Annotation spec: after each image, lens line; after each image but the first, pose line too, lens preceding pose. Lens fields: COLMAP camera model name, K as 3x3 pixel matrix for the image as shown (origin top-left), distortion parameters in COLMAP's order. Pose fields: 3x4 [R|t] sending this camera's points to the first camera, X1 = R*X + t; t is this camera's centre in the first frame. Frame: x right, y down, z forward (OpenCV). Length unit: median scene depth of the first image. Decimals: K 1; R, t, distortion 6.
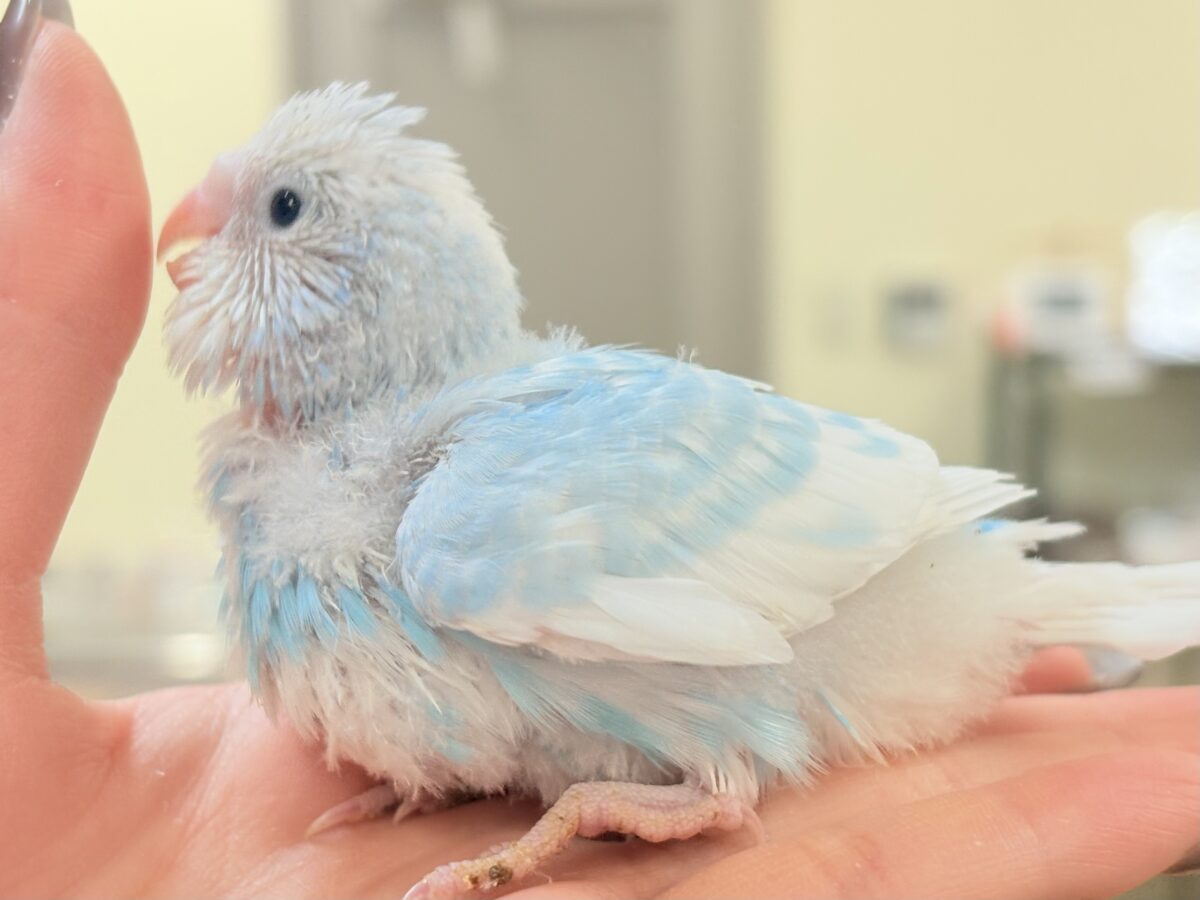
lens RADIAL K [[1823.3, 0, 600.0], [0, 1823.3, 450.0], [0, 0, 1]] dist [-0.025539, 0.016605]
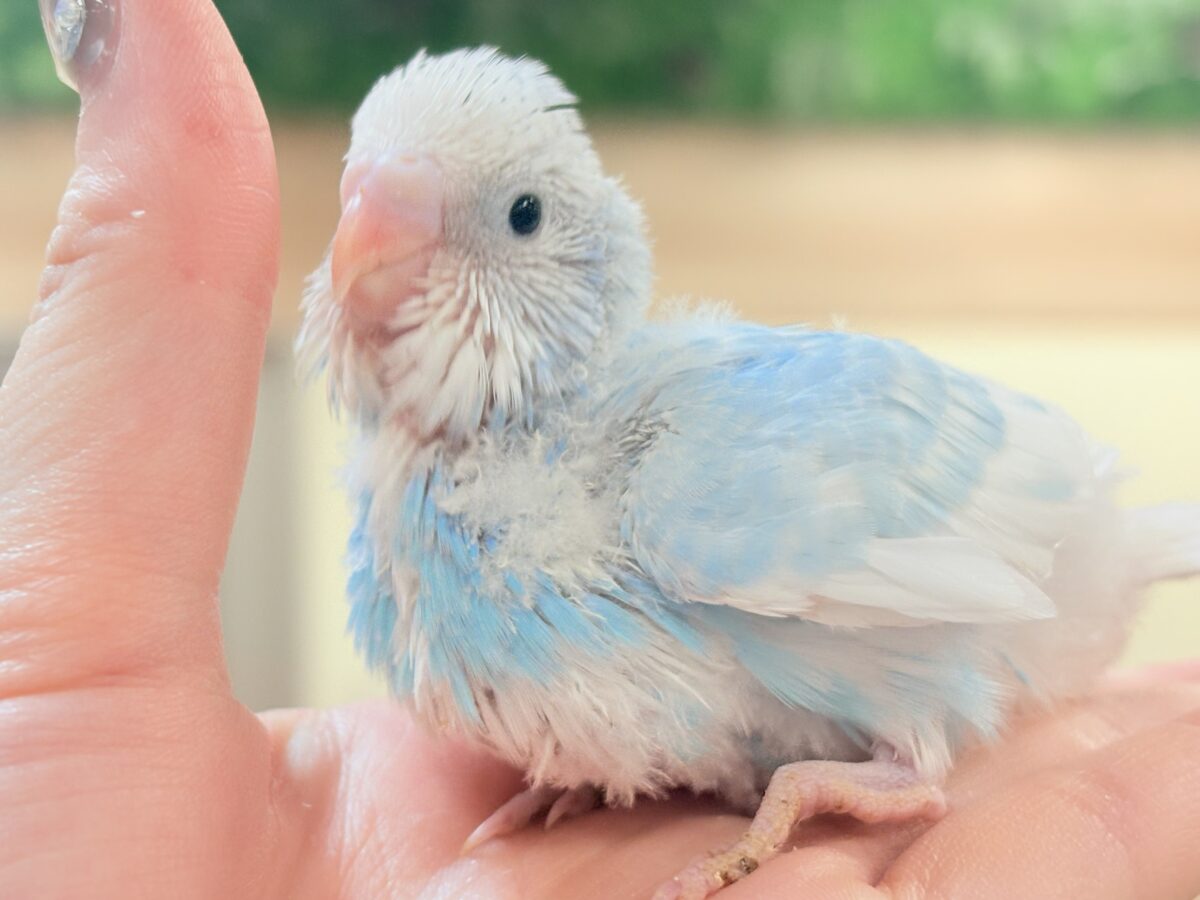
lens RADIAL K [[1823.3, 0, 600.0], [0, 1823.3, 450.0], [0, 0, 1]] dist [-0.025539, 0.016605]
pose [[0.937446, -0.031534, 0.346700, -0.446570], [0.034749, 0.999391, -0.003058, 0.020393], [-0.346393, 0.014914, 0.937971, 0.148118]]
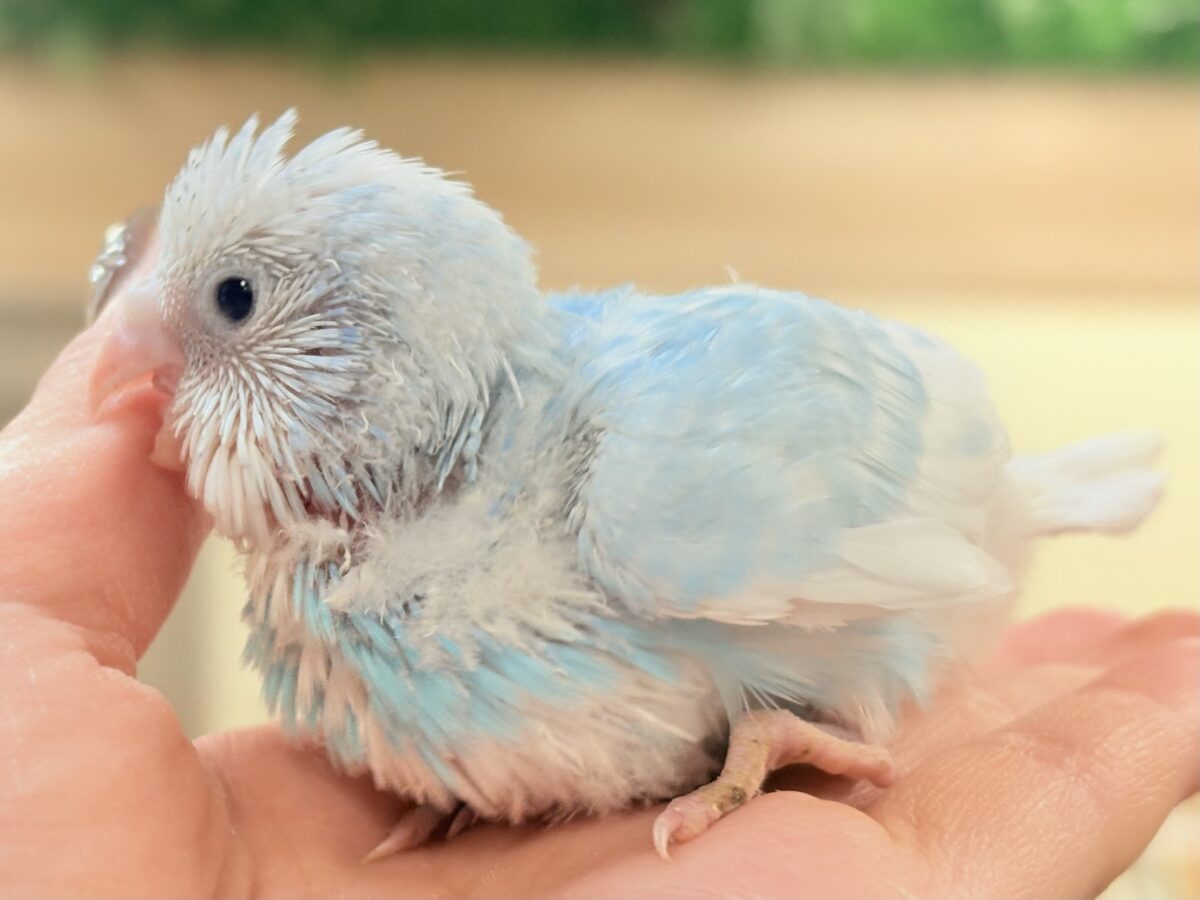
lens RADIAL K [[1823.3, 0, 600.0], [0, 1823.3, 450.0], [0, 0, 1]] dist [-0.025539, 0.016605]
pose [[0.818222, -0.155931, 0.553352, -0.576028], [0.098248, 0.986281, 0.132652, -0.099861], [-0.566446, -0.054174, 0.822317, 0.311776]]
